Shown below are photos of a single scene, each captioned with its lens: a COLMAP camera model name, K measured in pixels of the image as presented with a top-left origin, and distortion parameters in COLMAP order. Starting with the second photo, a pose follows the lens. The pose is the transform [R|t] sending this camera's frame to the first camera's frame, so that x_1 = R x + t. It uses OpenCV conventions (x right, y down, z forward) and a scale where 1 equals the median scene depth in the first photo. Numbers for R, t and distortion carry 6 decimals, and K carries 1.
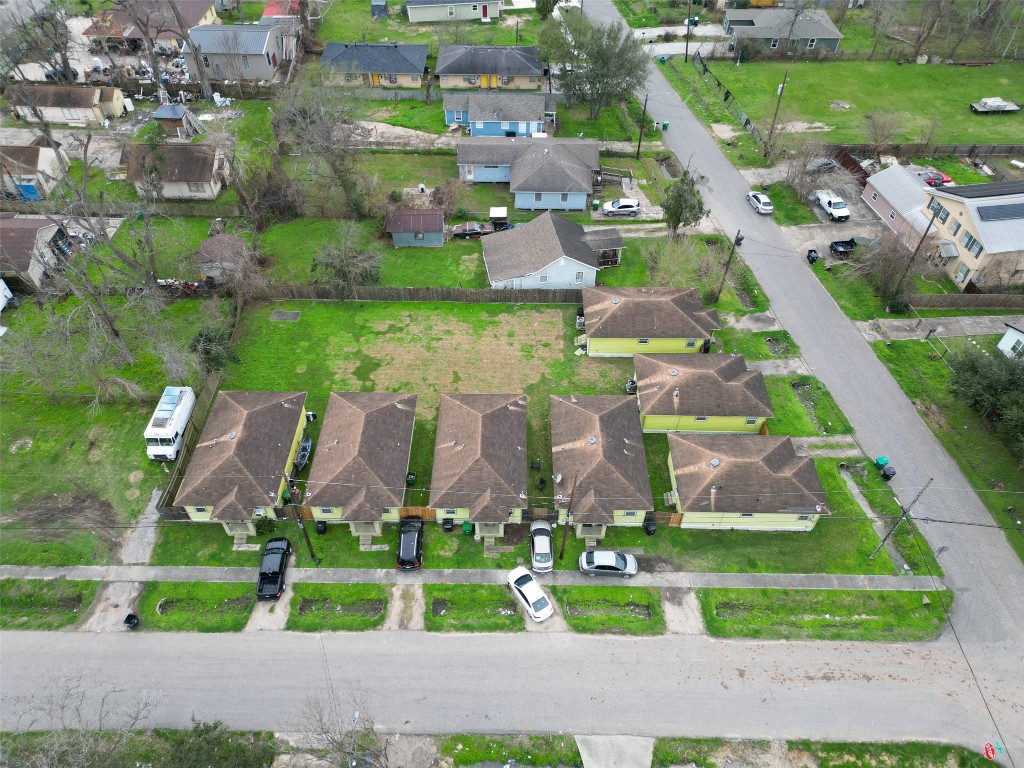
lens RADIAL K [[706.0, 0, 512.0], [0, 706.0, 384.0], [0, 0, 1]] dist [0.084374, -0.074126]
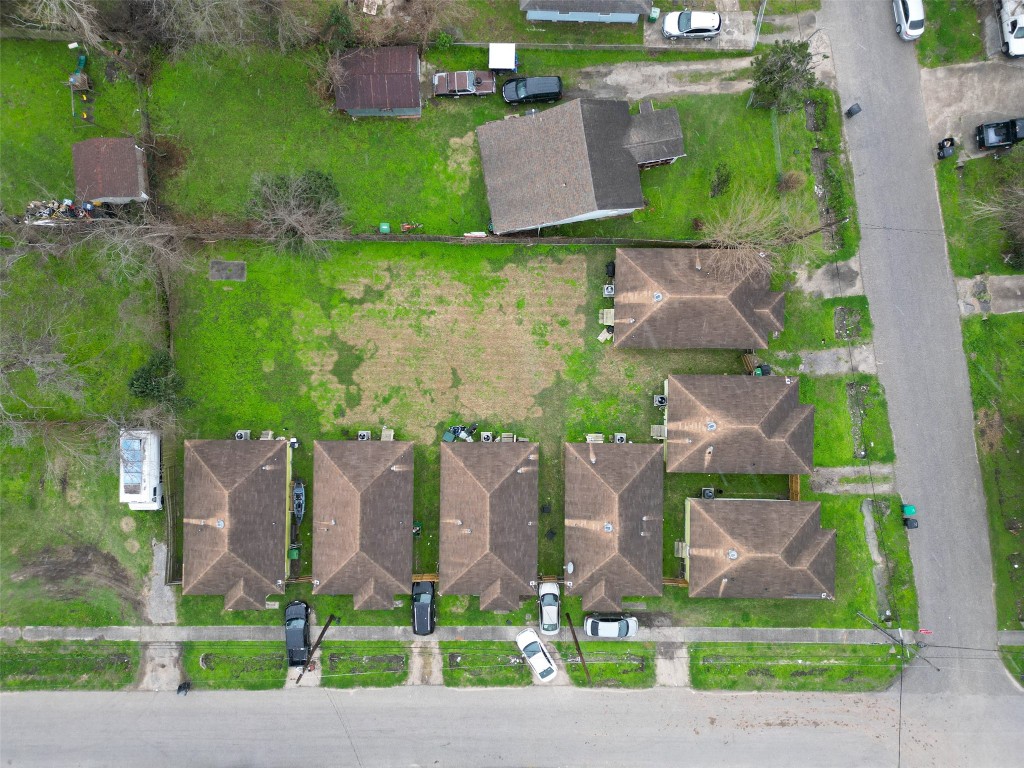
lens RADIAL K [[706.0, 0, 512.0], [0, 706.0, 384.0], [0, 0, 1]] dist [0.084374, -0.074126]
pose [[0.999890, 0.001543, 0.014756, -0.026554], [-0.011432, 0.714057, 0.699994, -0.671903], [-0.009457, -0.700086, 0.713996, 0.437521]]
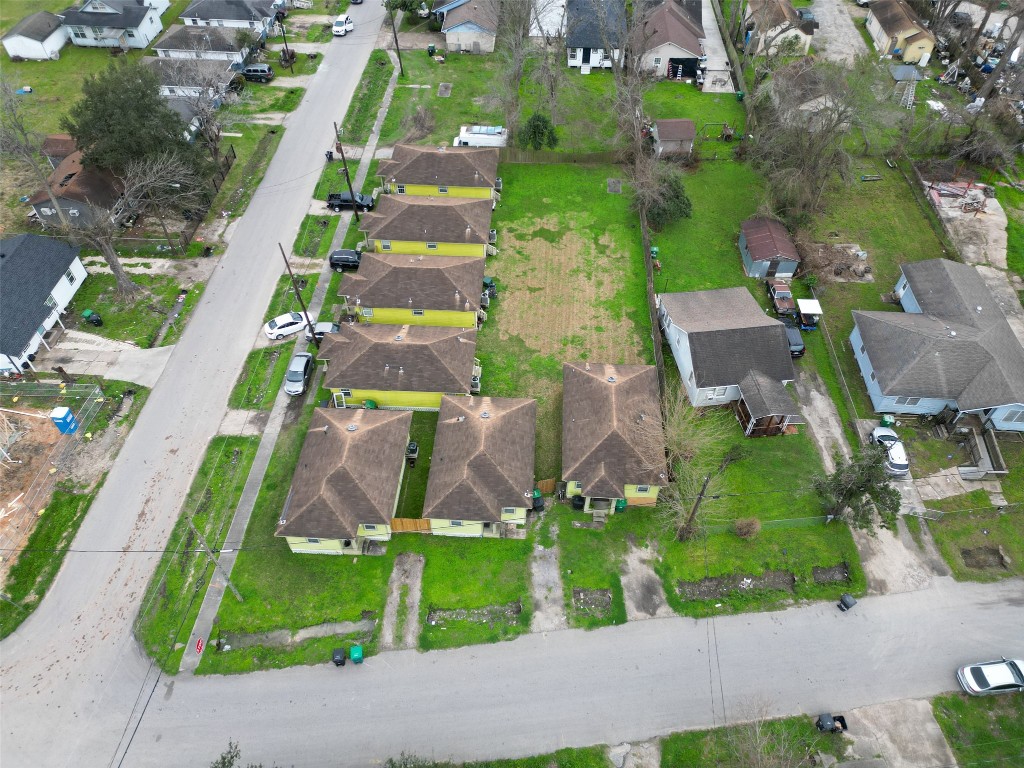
lens RADIAL K [[706.0, 0, 512.0], [0, 706.0, 384.0], [0, 0, 1]] dist [0.084374, -0.074126]
pose [[-0.042791, 0.744641, -0.666092, 0.790817], [-0.734670, 0.428368, 0.526080, -0.519760], [0.677073, 0.511870, 0.528736, 0.569999]]
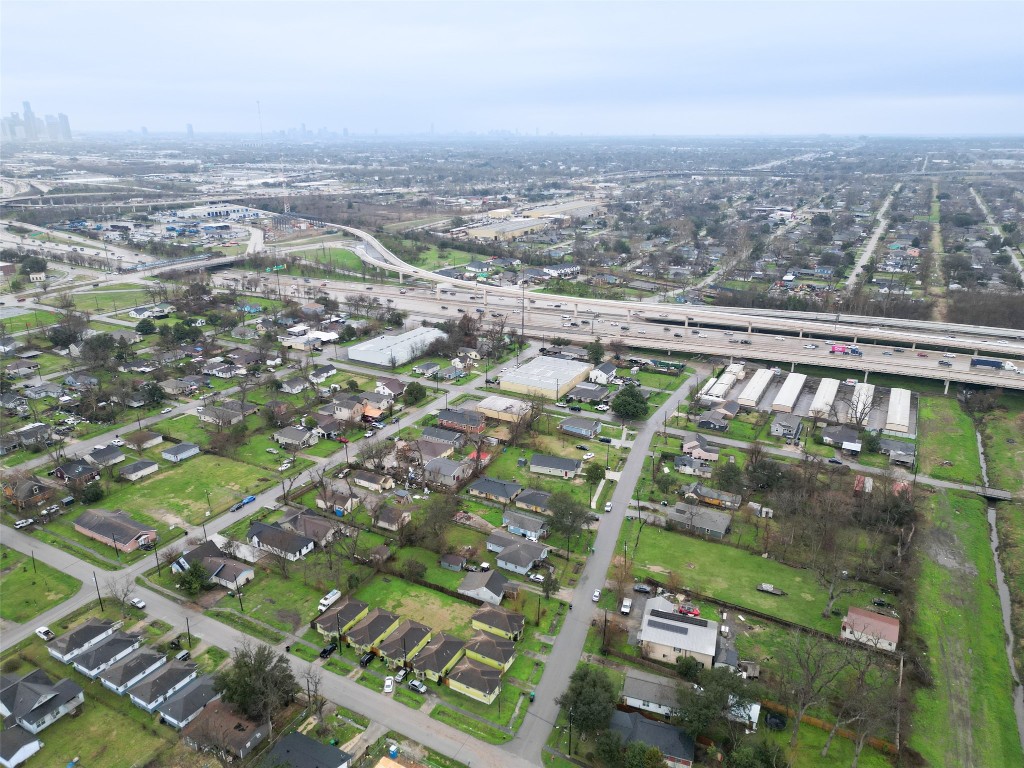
lens RADIAL K [[706.0, 0, 512.0], [0, 706.0, 384.0], [0, 0, 1]] dist [0.084374, -0.074126]
pose [[0.881882, 0.154438, -0.445459, 1.417350], [-0.342838, 0.858647, -0.381035, 0.155094], [0.323645, 0.488748, 0.810172, -1.650146]]
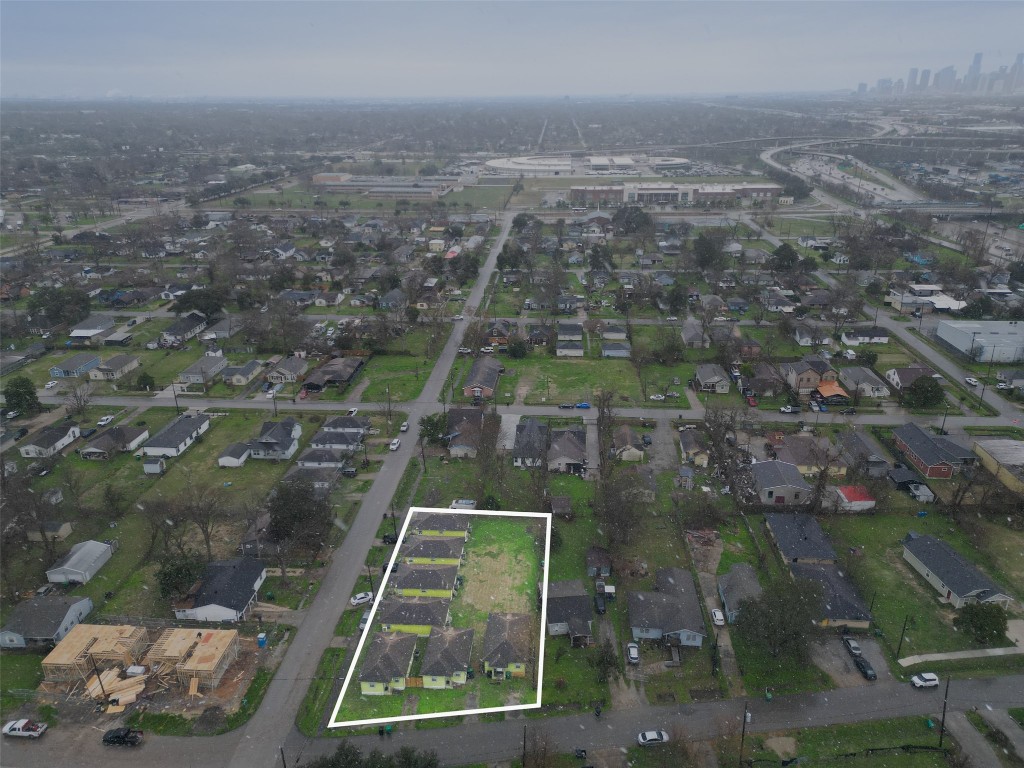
lens RADIAL K [[706.0, 0, 512.0], [0, 706.0, 384.0], [0, 0, 1]] dist [0.084374, -0.074126]
pose [[-0.061942, 0.371607, -0.926321, 1.828607], [-0.722733, 0.623385, 0.298408, -1.181452], [0.688346, 0.687967, 0.229959, 0.206411]]
